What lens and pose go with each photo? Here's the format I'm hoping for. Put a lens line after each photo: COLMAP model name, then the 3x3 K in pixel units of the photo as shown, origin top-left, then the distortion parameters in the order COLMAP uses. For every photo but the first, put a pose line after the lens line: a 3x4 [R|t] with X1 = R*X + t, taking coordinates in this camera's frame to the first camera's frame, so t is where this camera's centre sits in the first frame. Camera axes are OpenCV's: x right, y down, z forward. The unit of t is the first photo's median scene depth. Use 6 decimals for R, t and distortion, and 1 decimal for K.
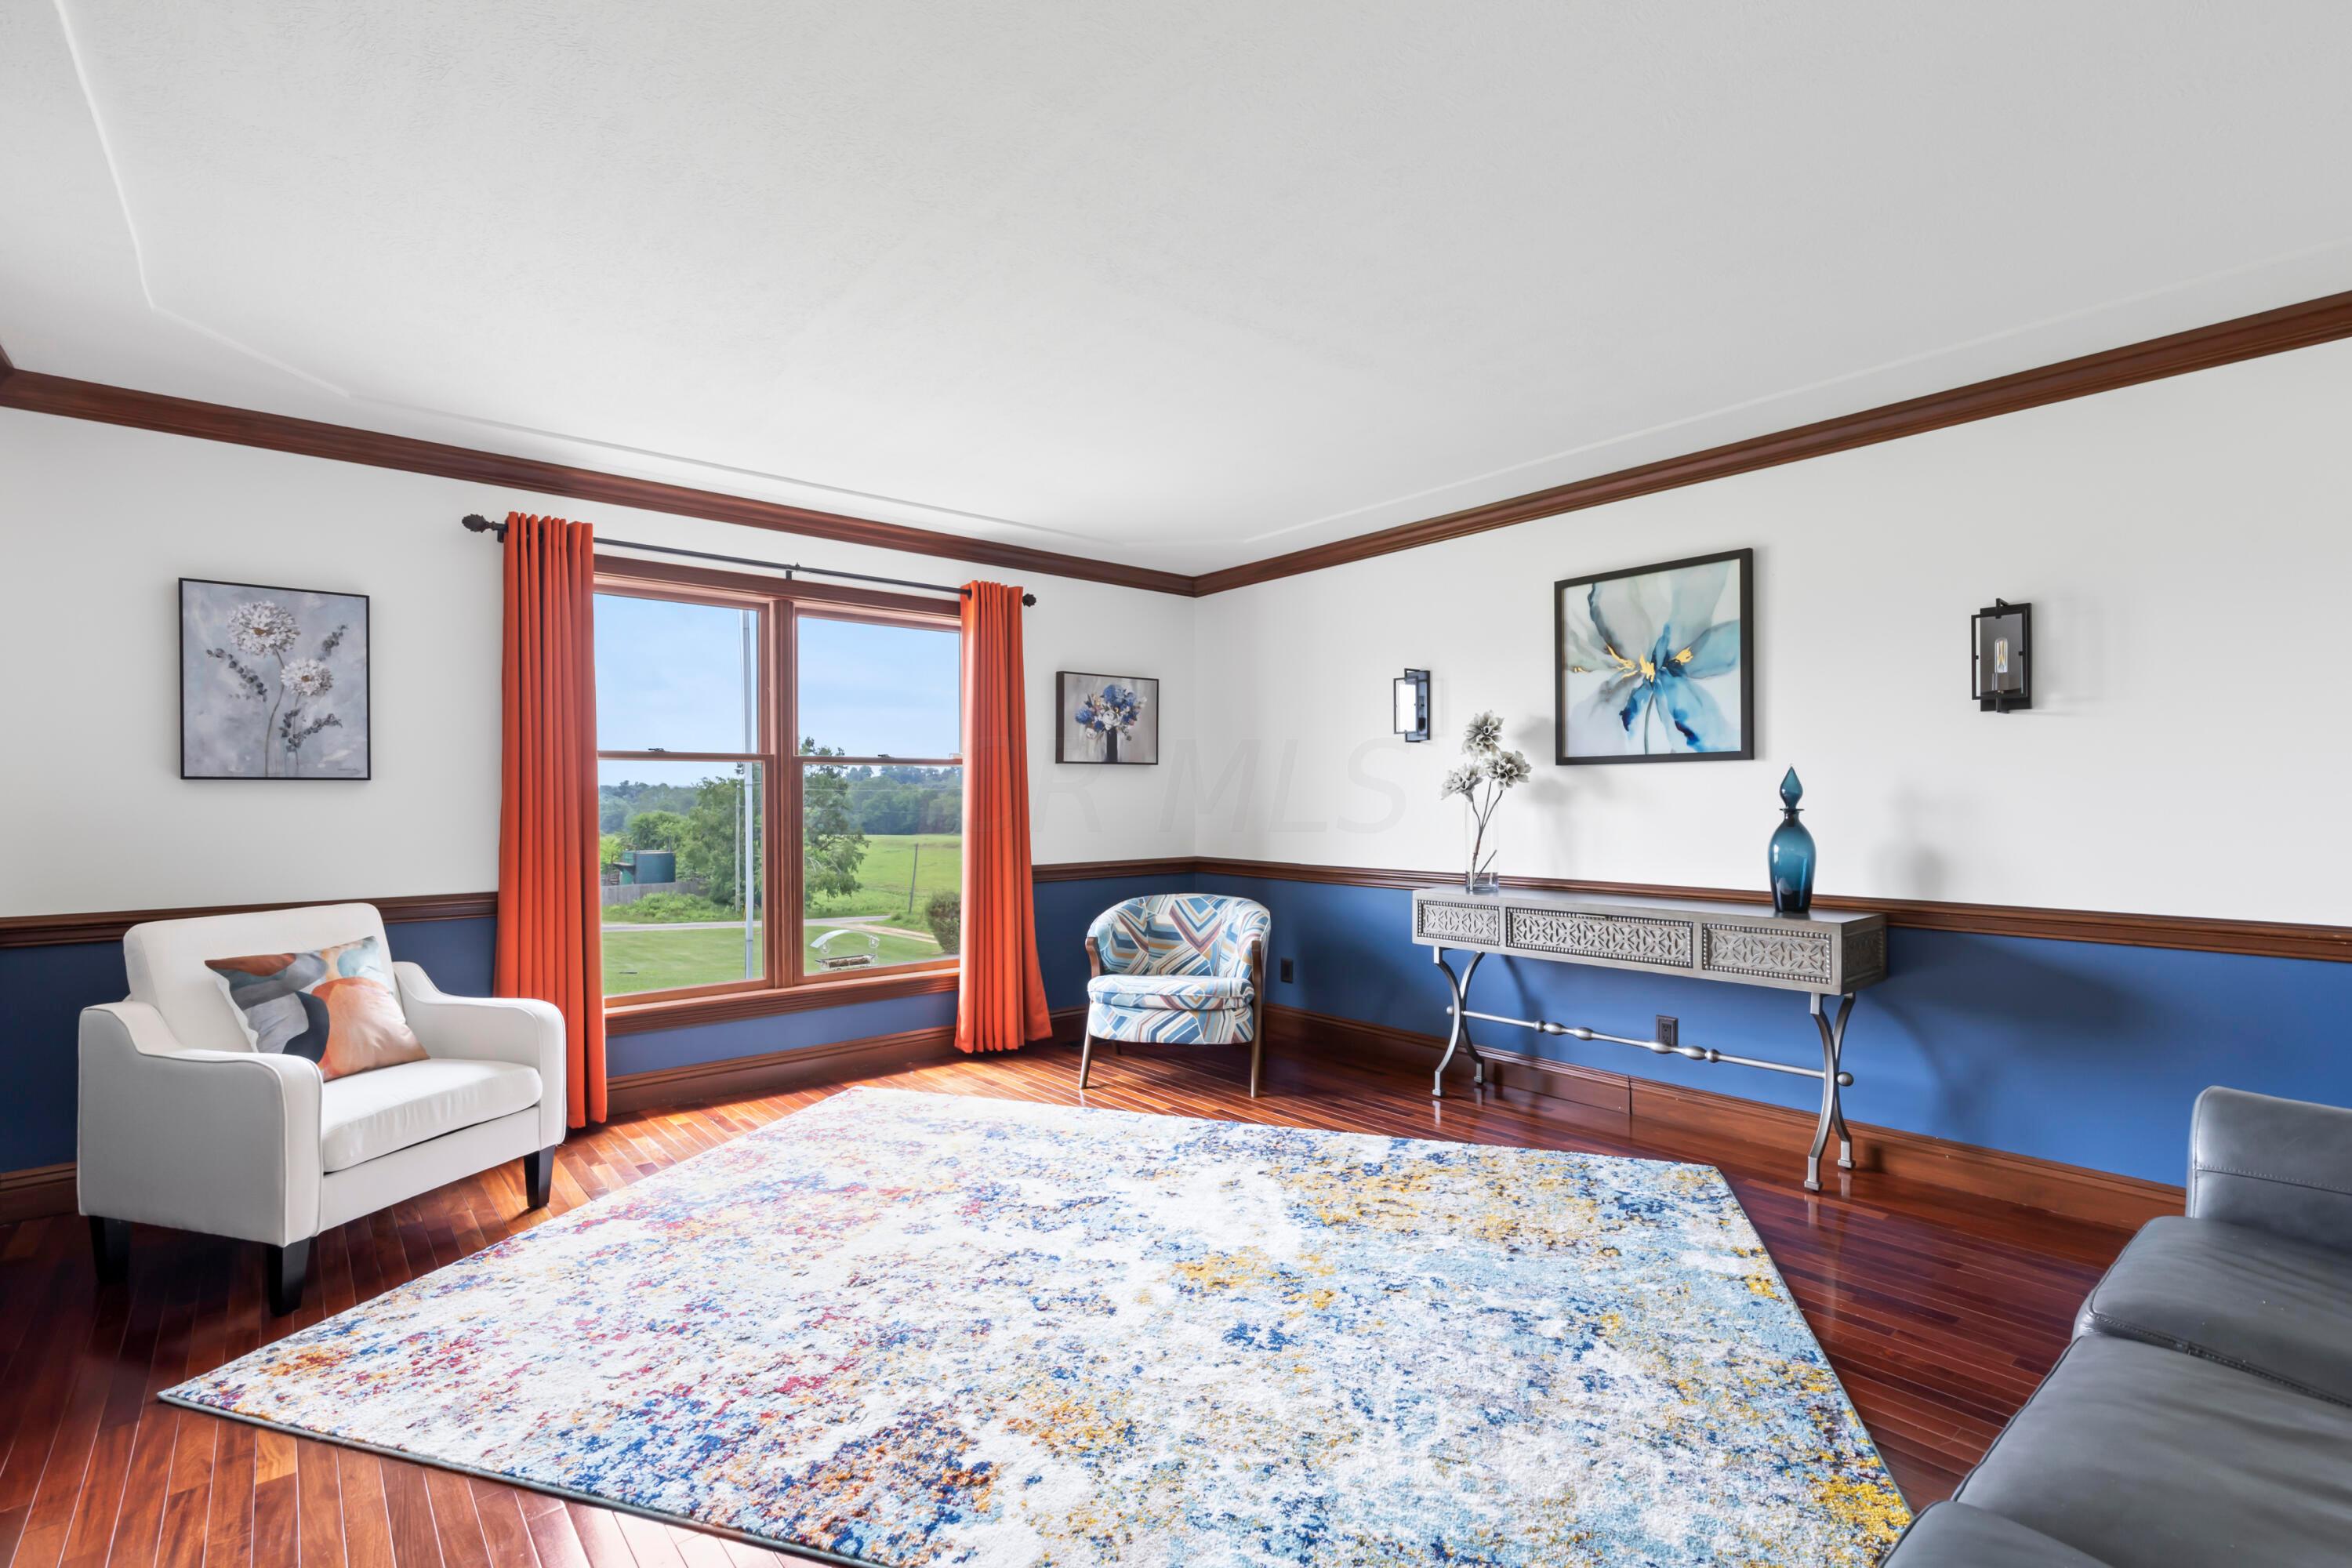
lens RADIAL K [[1094.1, 0, 1189.5], [0, 1094.1, 785.5], [0, 0, 1]] dist [0.024801, -0.018436]
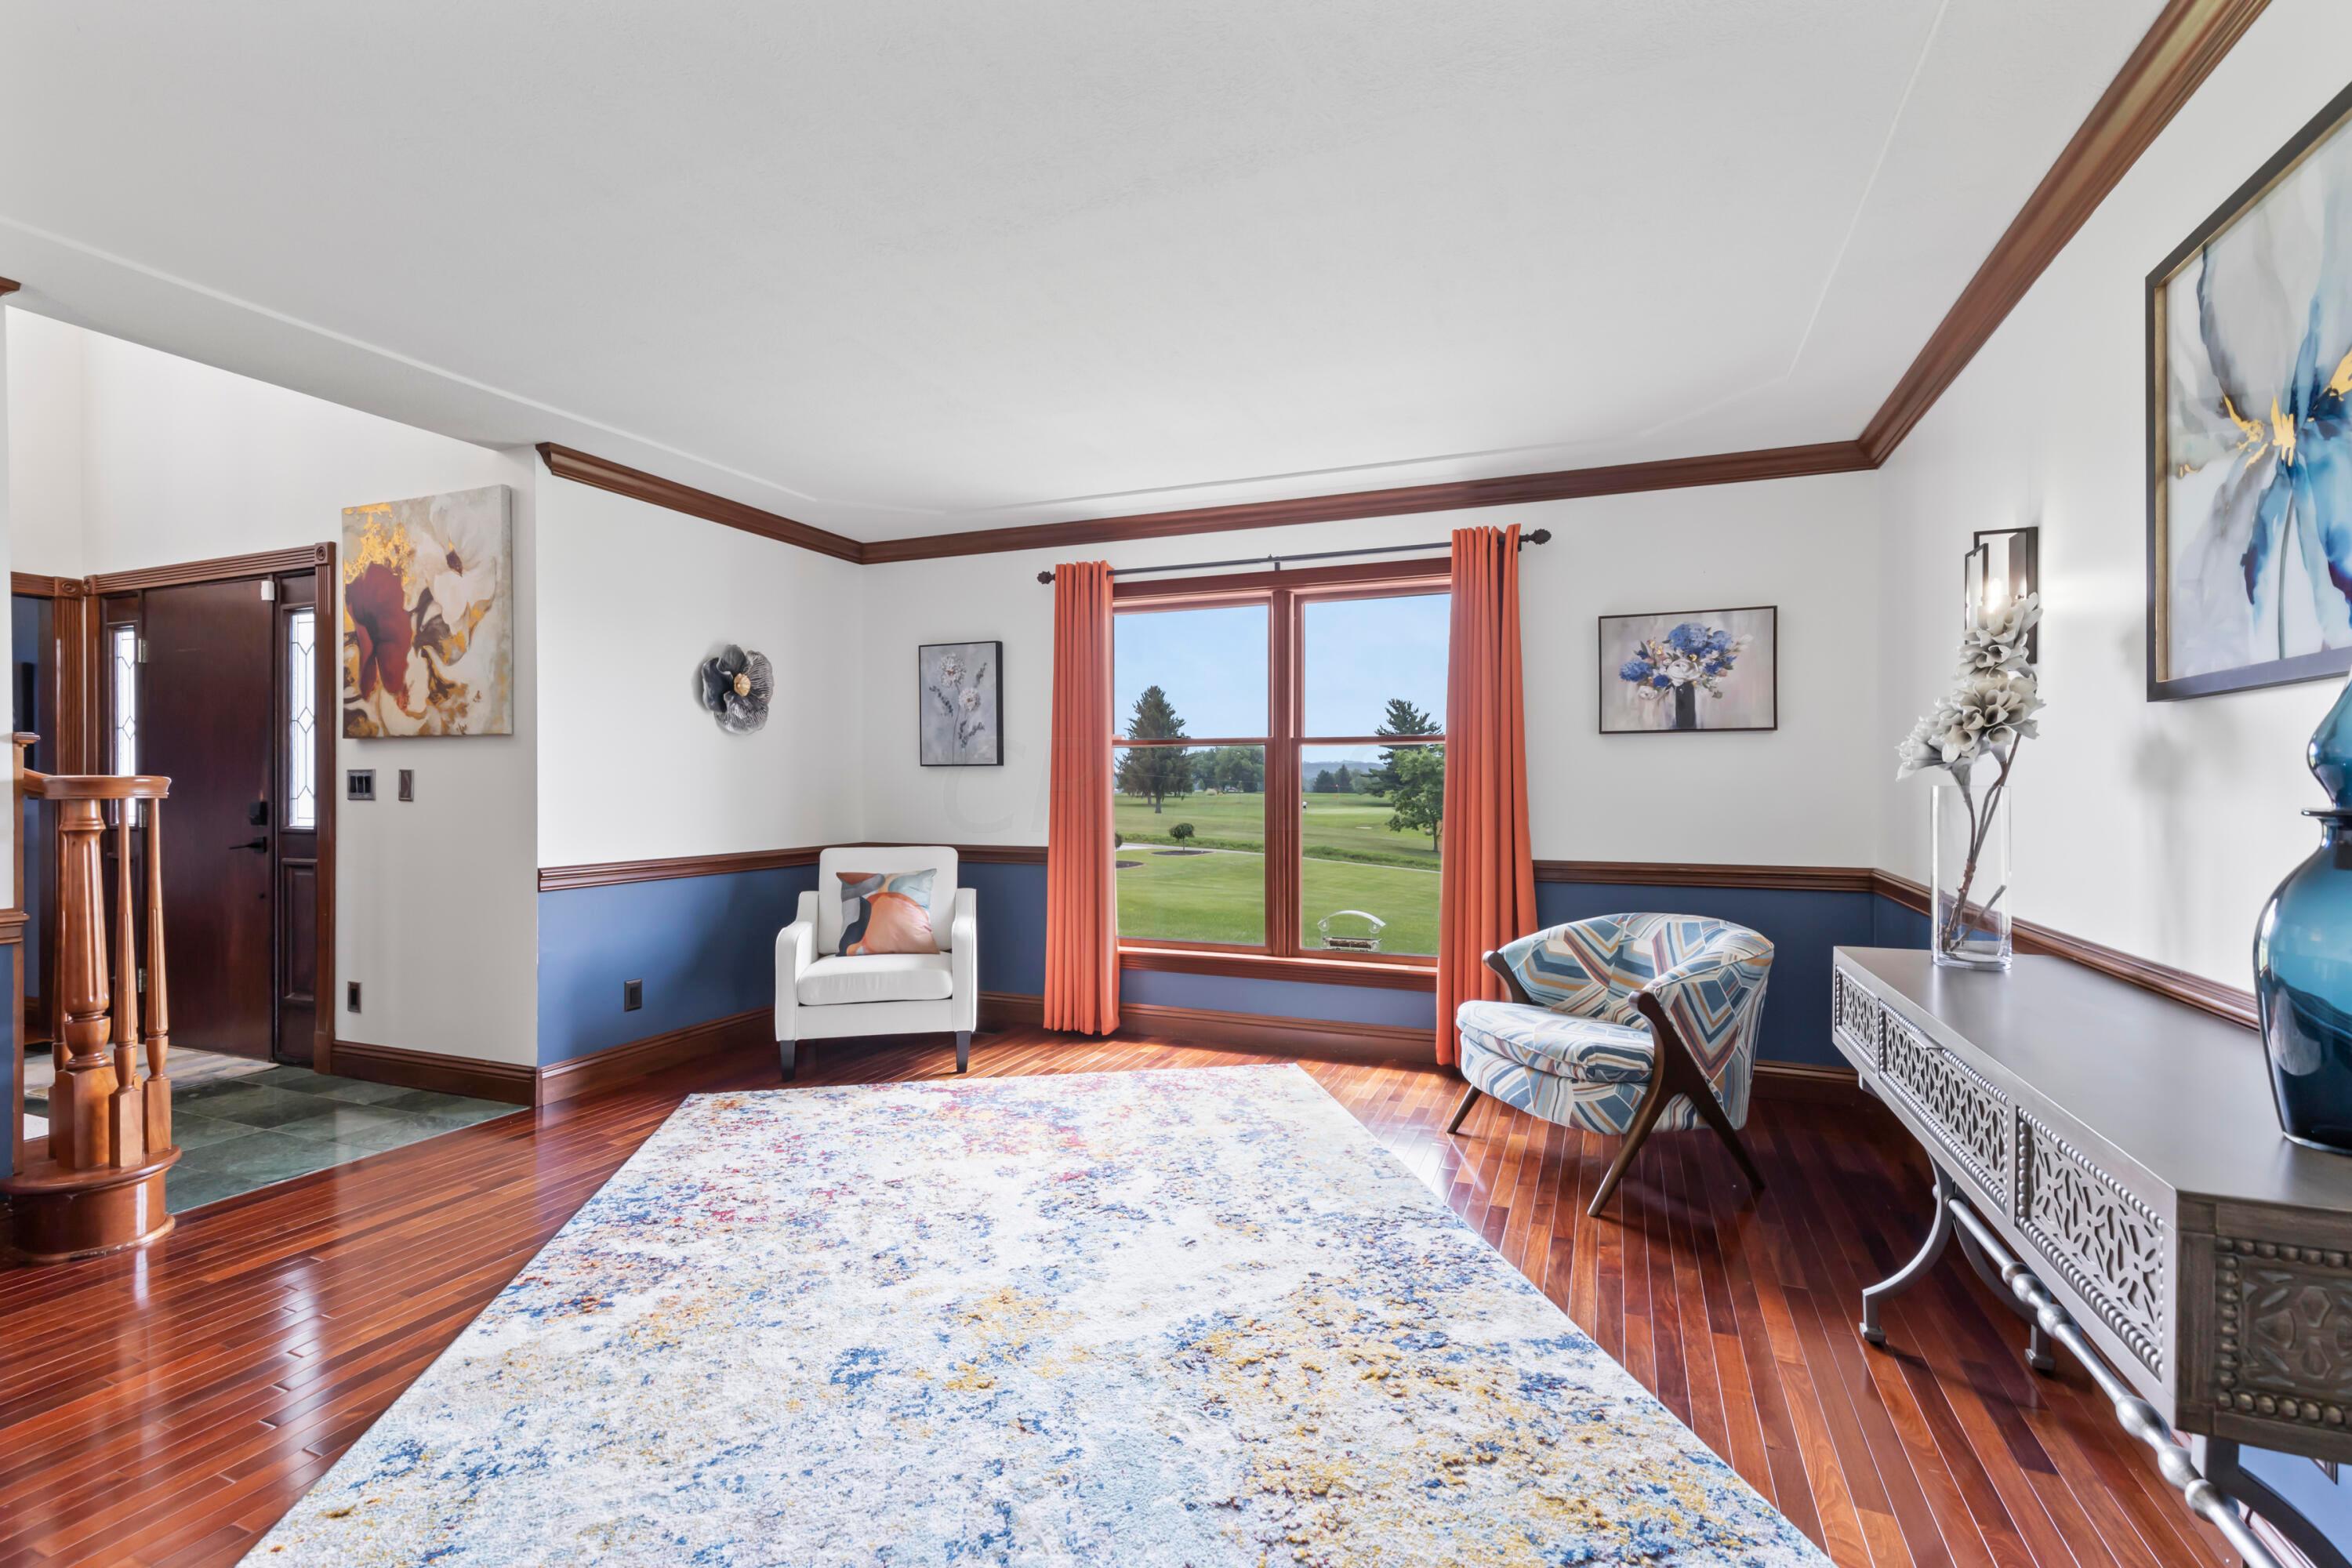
lens RADIAL K [[1094.1, 0, 1189.5], [0, 1094.1, 785.5], [0, 0, 1]] dist [0.024801, -0.018436]
pose [[0.442691, 0.005965, -0.896654, 0.692384], [0.009210, 0.999895, 0.011199, 0.007678], [0.896627, -0.013216, 0.442590, 0.584897]]
